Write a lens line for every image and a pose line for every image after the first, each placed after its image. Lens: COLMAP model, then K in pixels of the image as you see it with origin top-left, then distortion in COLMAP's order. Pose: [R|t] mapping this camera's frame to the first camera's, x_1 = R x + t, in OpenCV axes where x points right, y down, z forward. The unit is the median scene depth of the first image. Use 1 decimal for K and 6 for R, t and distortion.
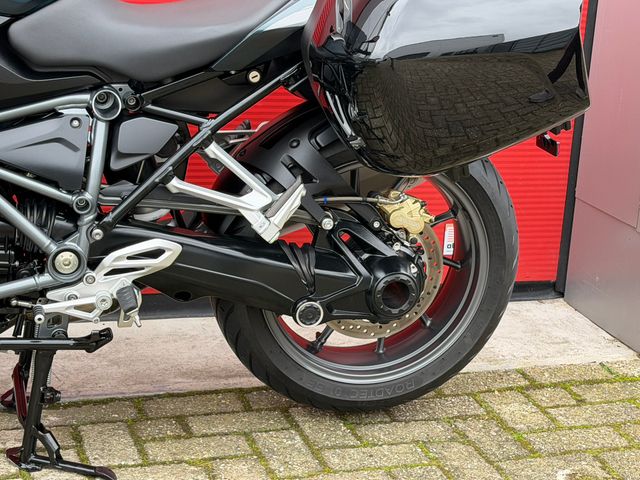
lens RADIAL K [[1333.2, 0, 321.6], [0, 1333.2, 249.6], [0, 0, 1]] dist [0.104359, 0.296405]
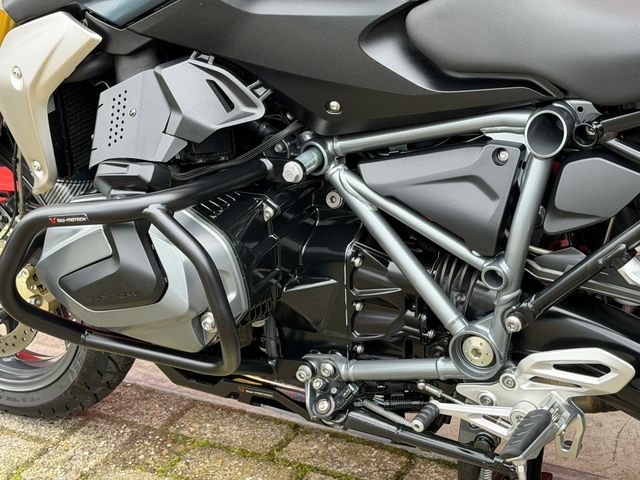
lens RADIAL K [[1333.2, 0, 321.6], [0, 1333.2, 249.6], [0, 0, 1]] dist [0.104359, 0.296405]
pose [[0.691250, 0.193505, -0.696225, 0.223058], [-0.094029, 0.979374, 0.178846, -0.157221], [0.716472, -0.058162, 0.695187, 0.465167]]
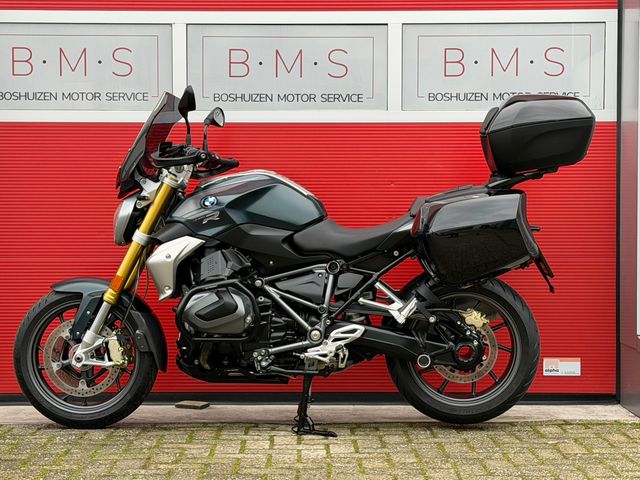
lens RADIAL K [[1346.9, 0, 320.0], [0, 1346.9, 240.0], [0, 0, 1]] dist [0.110481, 0.235510]
pose [[0.955452, -0.052829, -0.290381, 0.499803], [-0.027871, 0.963305, -0.266957, 0.470978], [0.293829, 0.263158, 0.918919, -1.175080]]
